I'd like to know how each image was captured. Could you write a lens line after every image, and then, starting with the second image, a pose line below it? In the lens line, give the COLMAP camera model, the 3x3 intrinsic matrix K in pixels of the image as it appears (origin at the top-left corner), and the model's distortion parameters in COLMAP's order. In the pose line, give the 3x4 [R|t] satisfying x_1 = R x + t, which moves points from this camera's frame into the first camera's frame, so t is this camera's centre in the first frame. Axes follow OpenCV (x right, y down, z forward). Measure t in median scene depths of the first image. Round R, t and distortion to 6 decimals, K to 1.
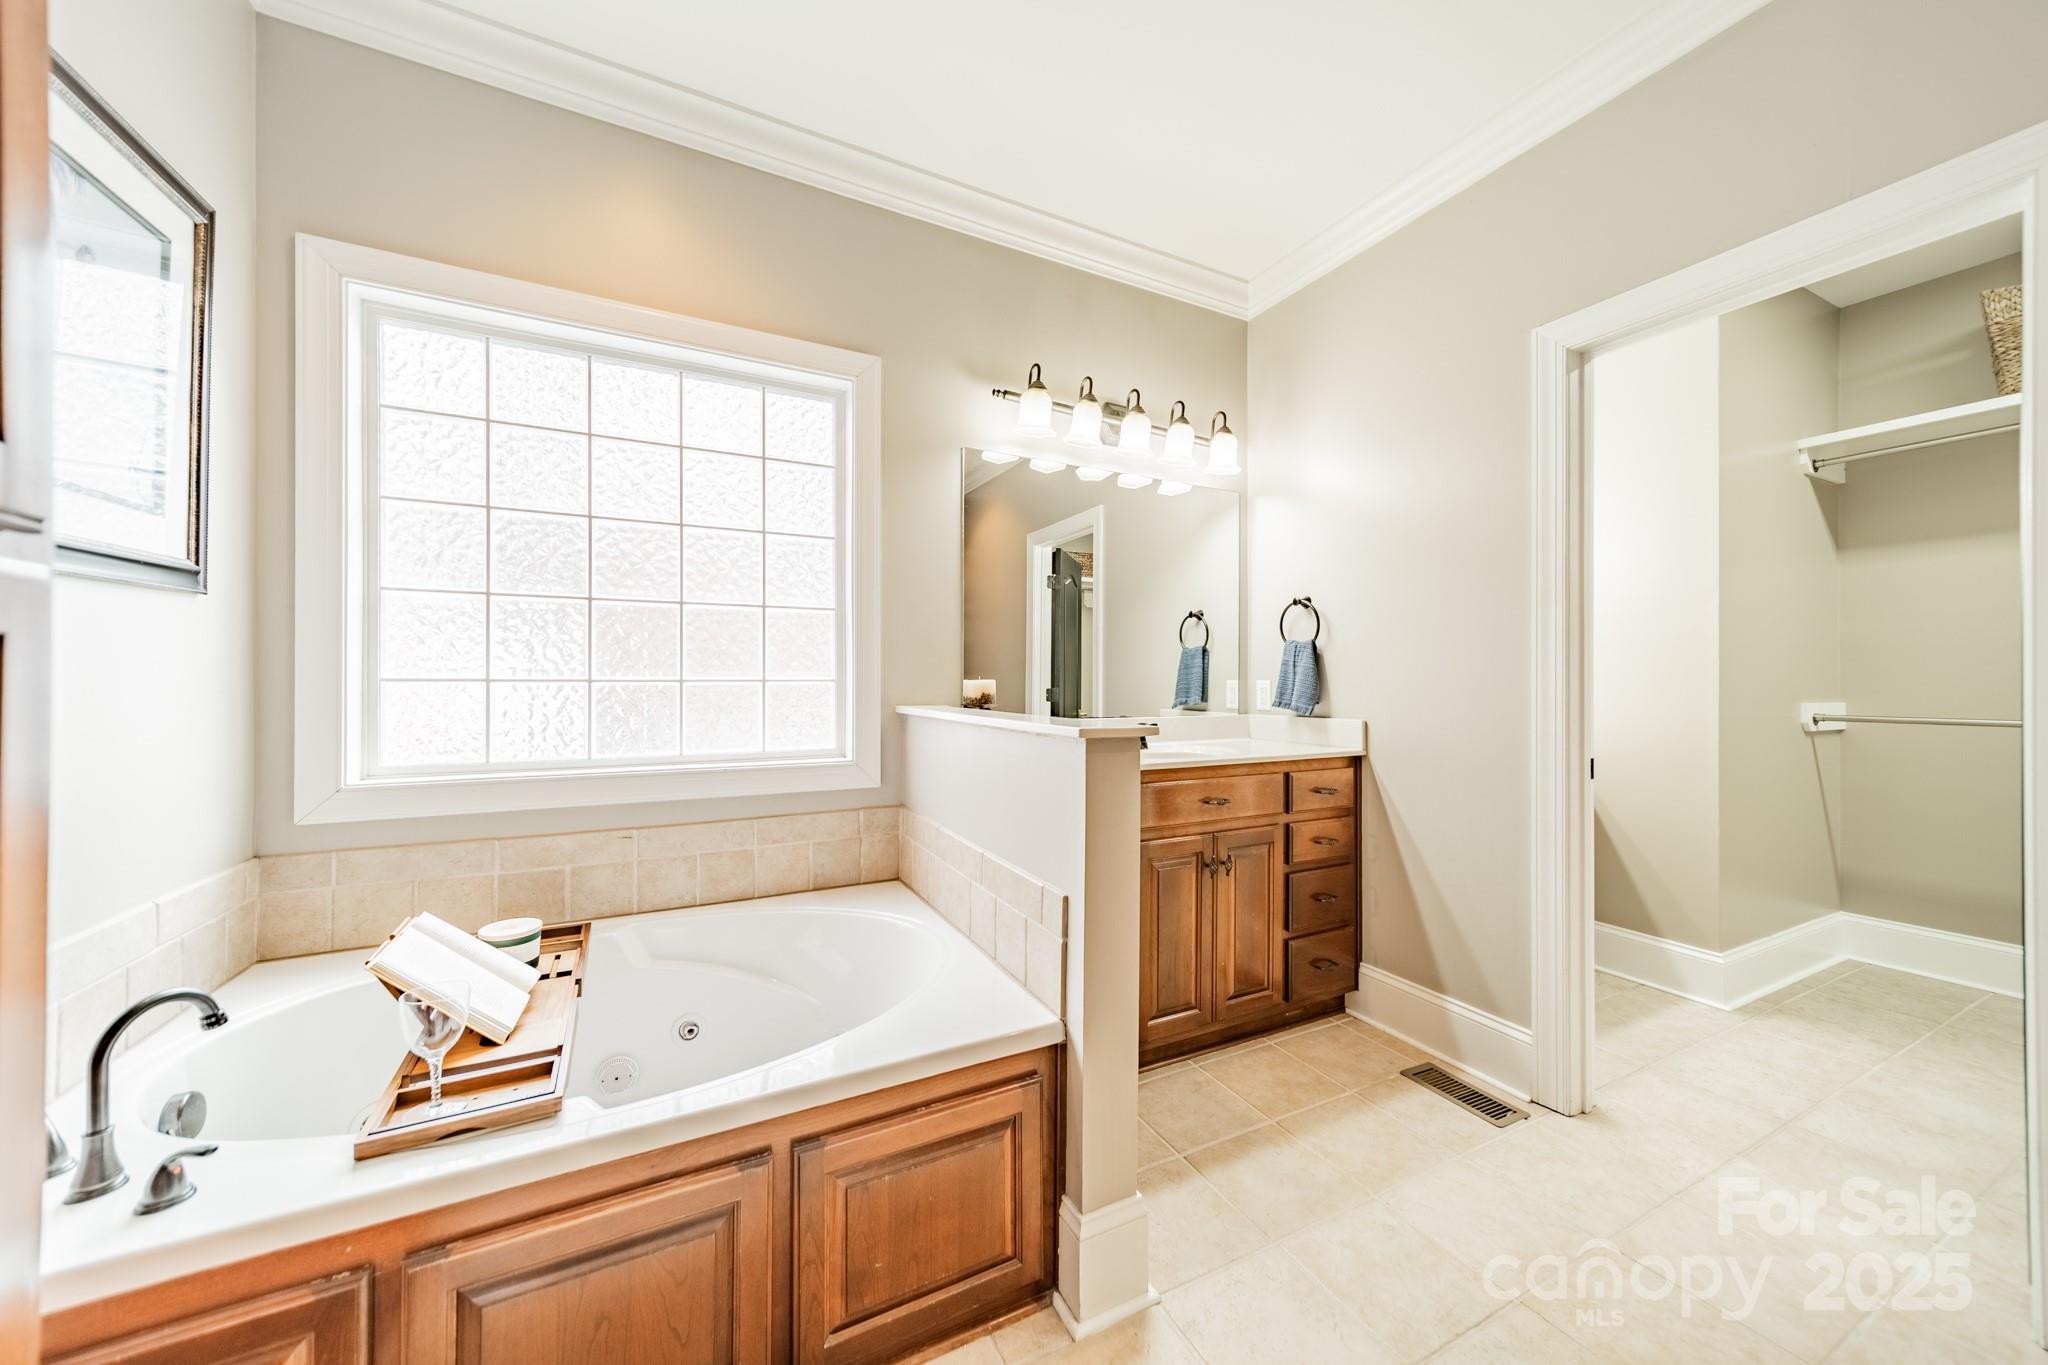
lens RADIAL K [[715.8, 0, 1036.1], [0, 715.8, 674.3], [0, 0, 1]] dist [0.009567, -0.000413]
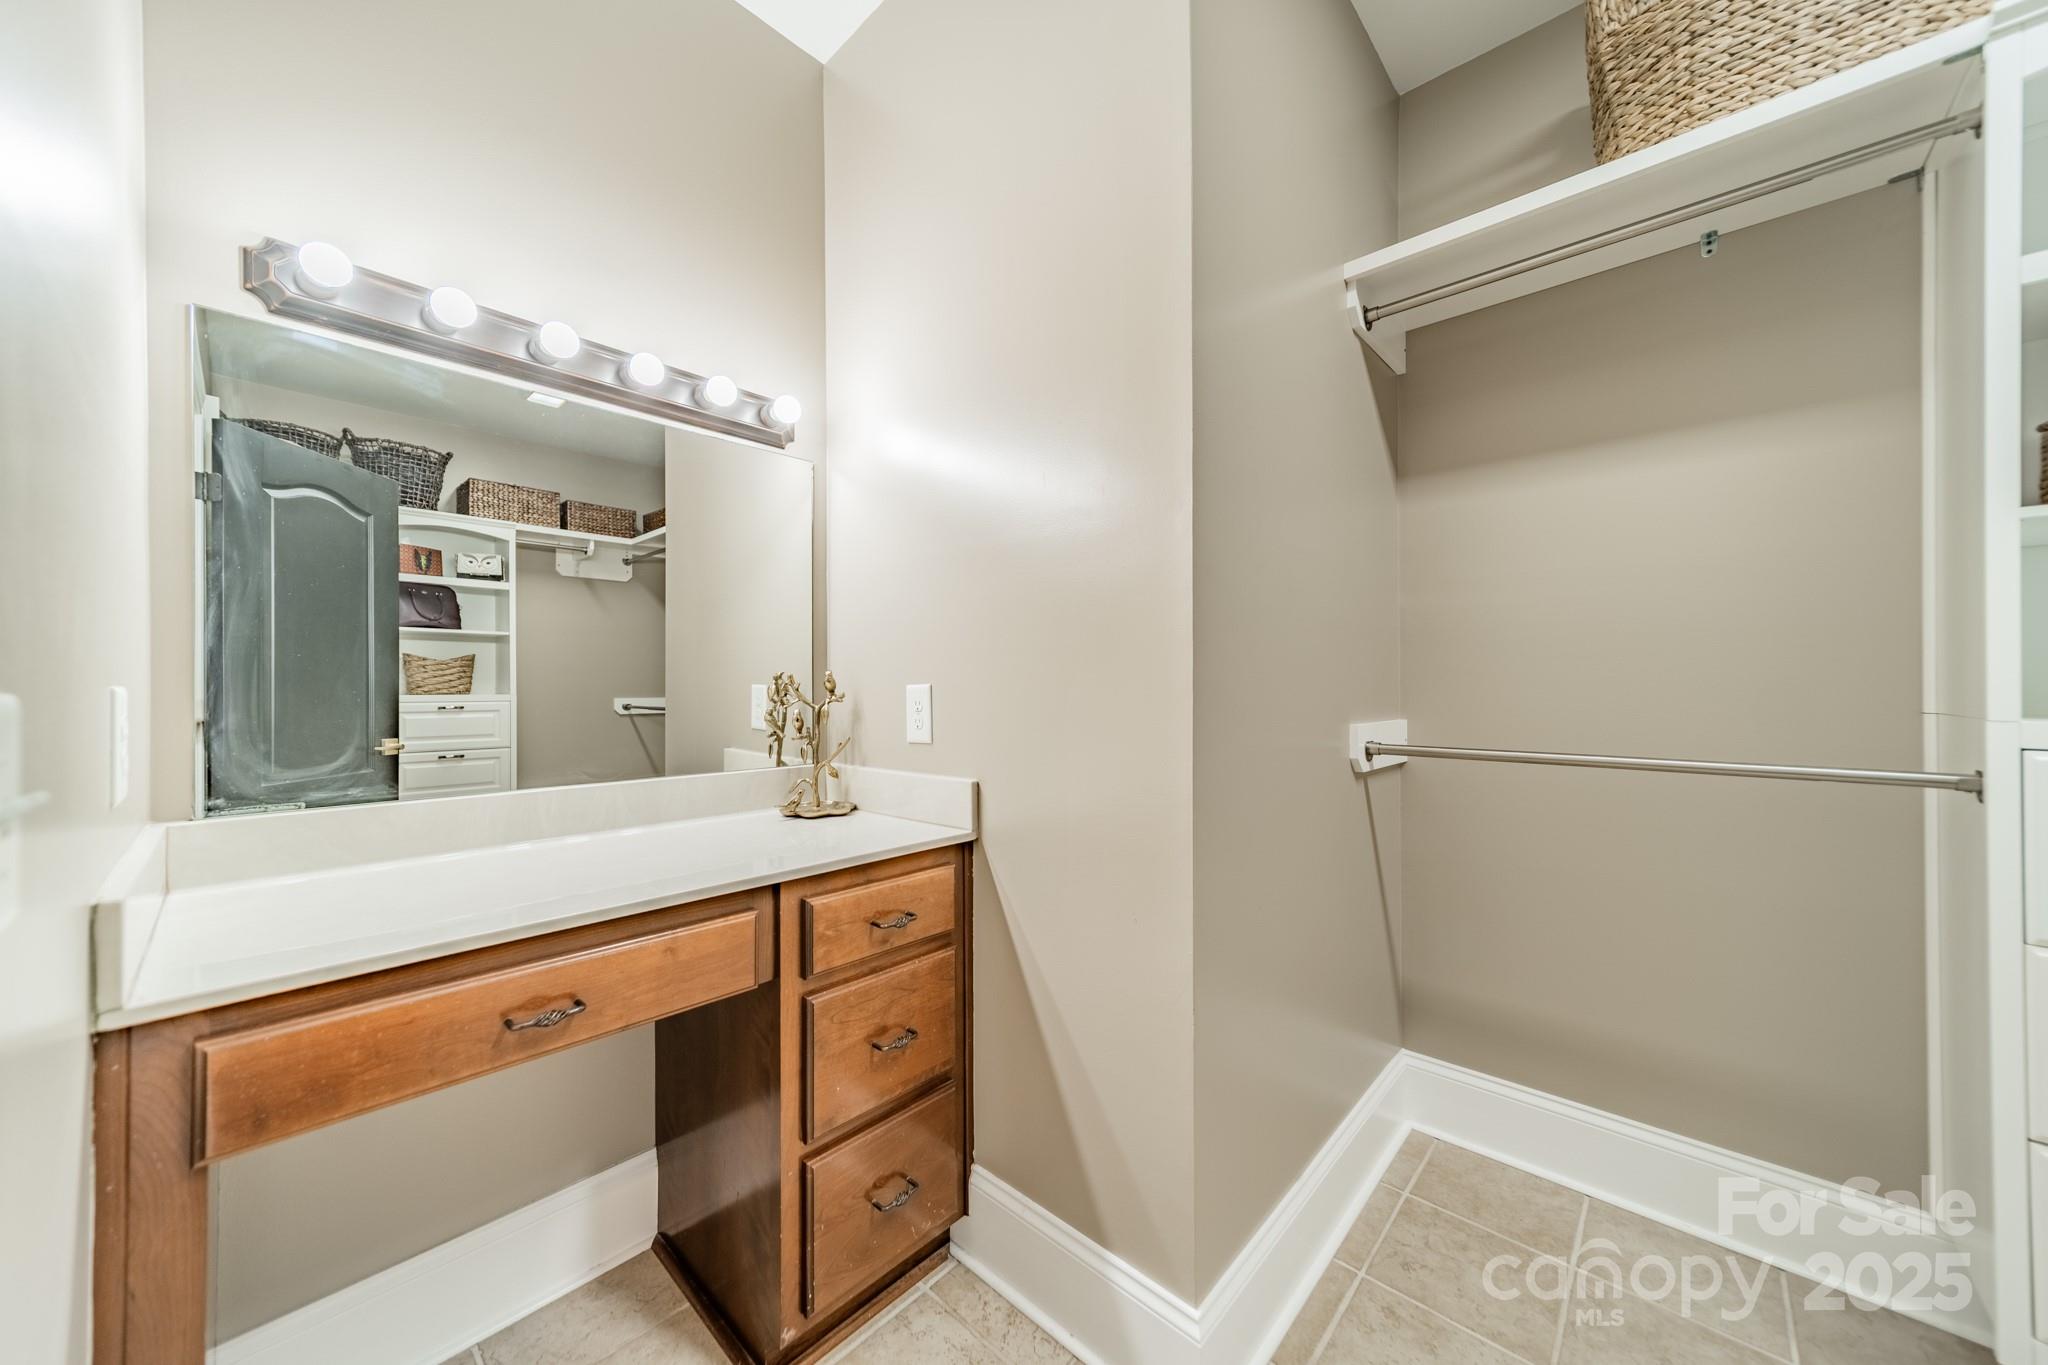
lens RADIAL K [[715.8, 0, 1020.8], [0, 715.8, 681.7], [0, 0, 1]] dist [0.009567, -0.000413]
pose [[0.941227, 0.005749, 0.337727, 0.614886], [-0.002738, 0.999952, -0.009392, 0.012051], [-0.337764, 0.007915, 0.941197, 0.546977]]
